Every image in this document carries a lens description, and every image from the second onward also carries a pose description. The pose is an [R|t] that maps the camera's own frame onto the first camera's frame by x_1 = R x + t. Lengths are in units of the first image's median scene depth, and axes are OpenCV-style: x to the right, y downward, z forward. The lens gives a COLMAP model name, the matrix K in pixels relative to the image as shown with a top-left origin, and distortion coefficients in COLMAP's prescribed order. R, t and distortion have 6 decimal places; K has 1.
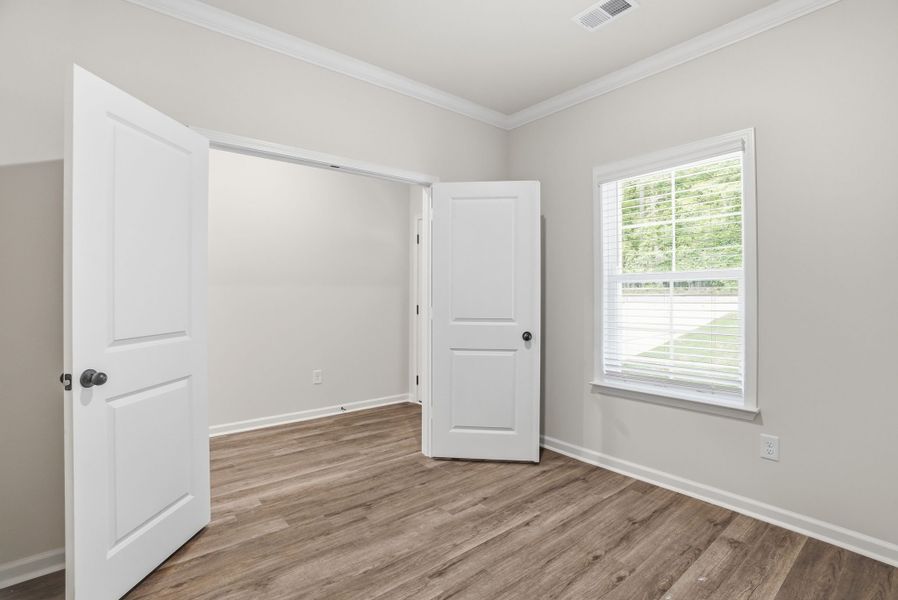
lens RADIAL K [[419.6, 0, 449.1], [0, 419.6, 291.8], [0, 0, 1]] dist [-0.068154, 0.025766]
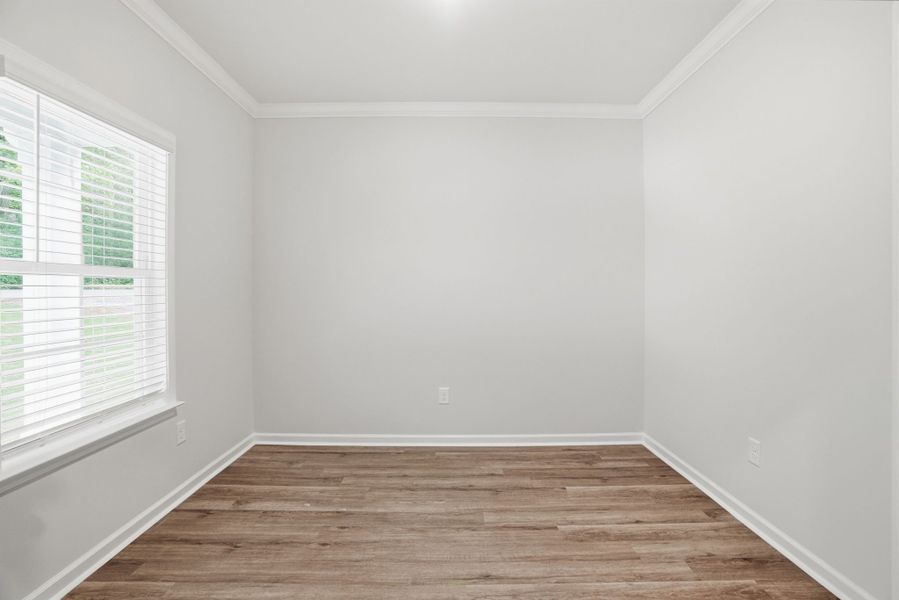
lens RADIAL K [[420.0, 0, 449.6], [0, 420.0, 291.8], [0, 0, 1]] dist [-0.068154, 0.025766]
pose [[-0.775095, -0.000155, 0.631845, -0.525905], [-0.003518, 0.999986, -0.004071, 0.002511], [-0.631835, -0.005378, -0.775084, 1.525911]]
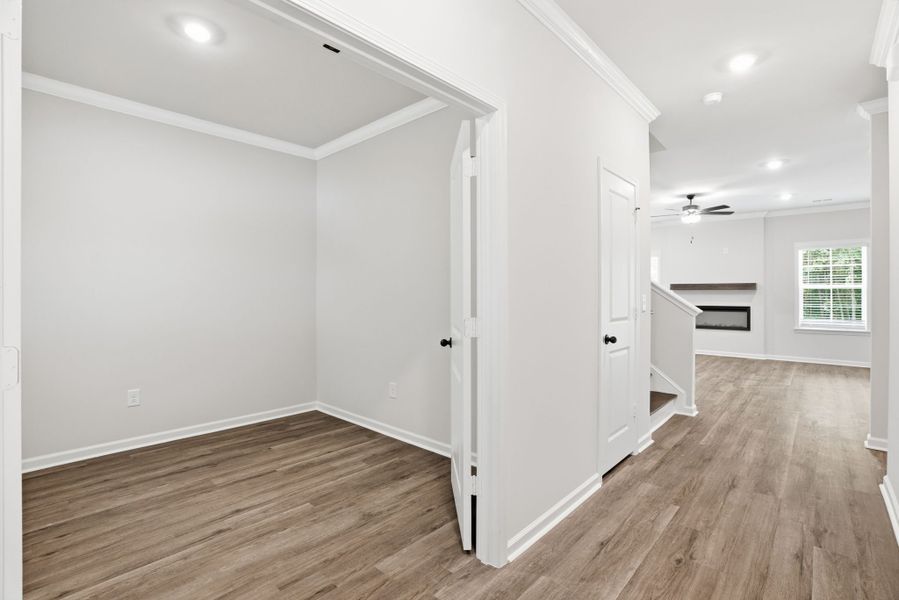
lens RADIAL K [[420.0, 0, 449.6], [0, 420.0, 291.8], [0, 0, 1]] dist [-0.068154, 0.025766]
pose [[-0.989457, -0.001077, -0.144821, -0.454415], [0.000171, 0.999963, -0.008601, 0.006829], [0.144825, -0.008535, -0.989421, 2.016945]]
